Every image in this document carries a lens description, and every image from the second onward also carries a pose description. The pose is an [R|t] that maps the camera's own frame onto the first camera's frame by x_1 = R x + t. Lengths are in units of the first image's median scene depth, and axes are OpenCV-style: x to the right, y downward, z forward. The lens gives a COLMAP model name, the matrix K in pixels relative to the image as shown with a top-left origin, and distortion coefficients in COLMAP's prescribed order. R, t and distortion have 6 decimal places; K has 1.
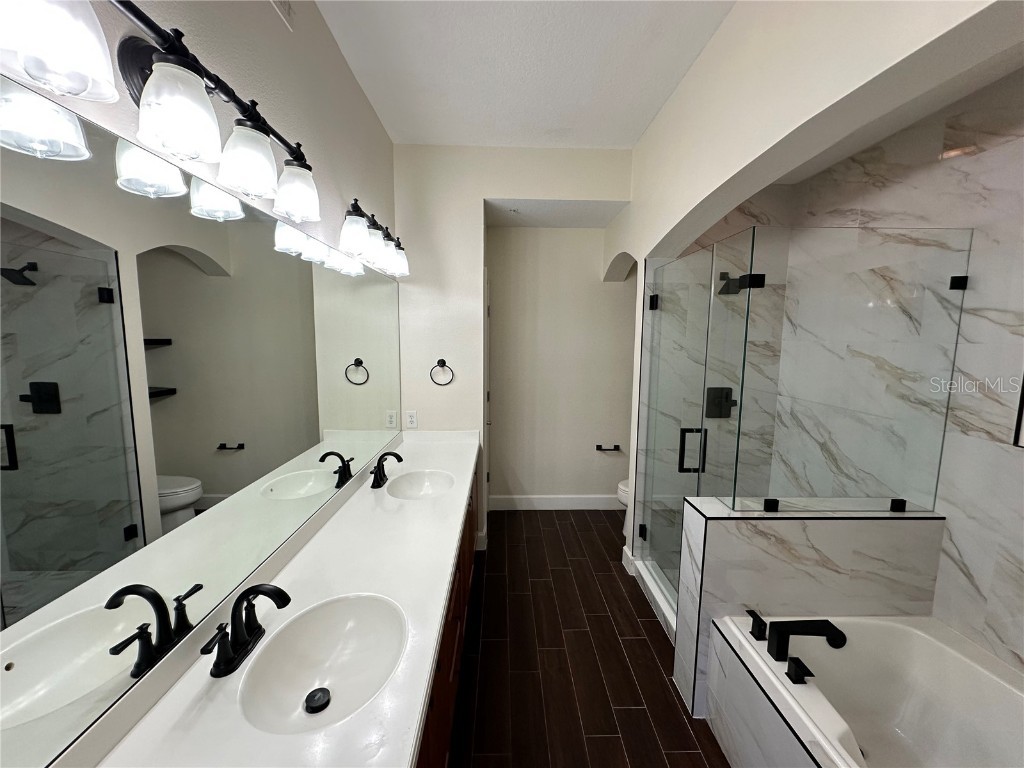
lens RADIAL K [[408.4, 0, 511.2], [0, 408.4, 385.0], [0, 0, 1]] dist [-0.002872, 0.000499]
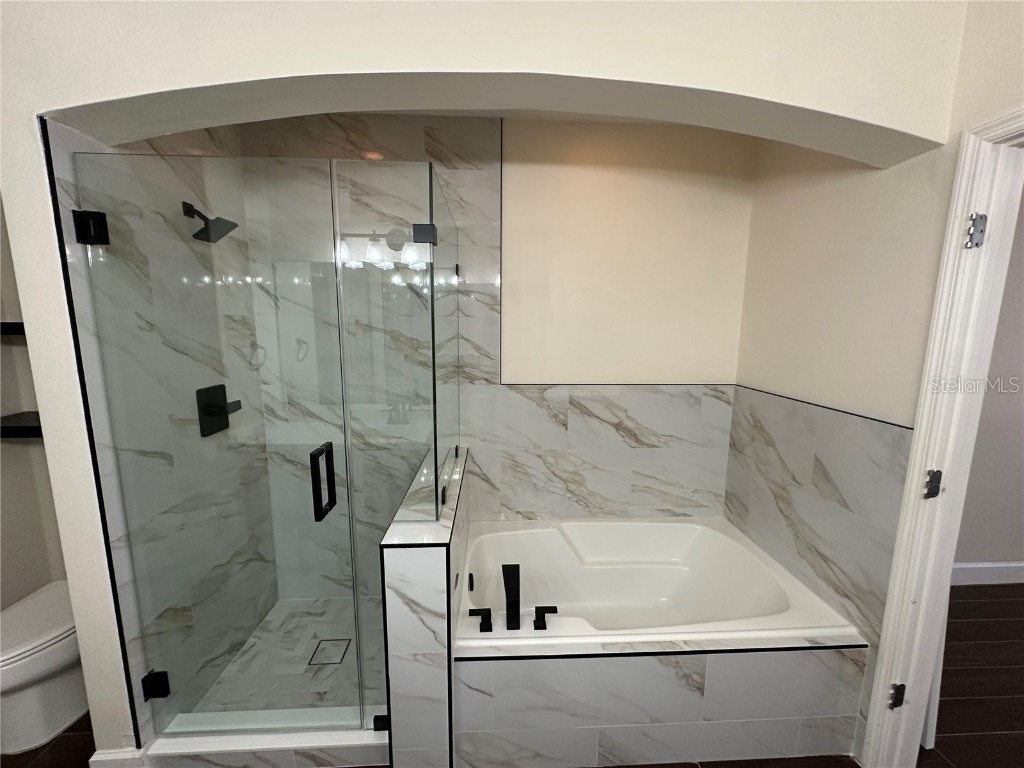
lens RADIAL K [[408.4, 0, 511.2], [0, 408.4, 385.0], [0, 0, 1]] dist [-0.002872, 0.000499]
pose [[-0.025783, -0.154733, 0.987620, -0.151914], [0.111882, 0.981295, 0.156663, -0.047491], [-0.993387, 0.114536, -0.007988, 0.559345]]
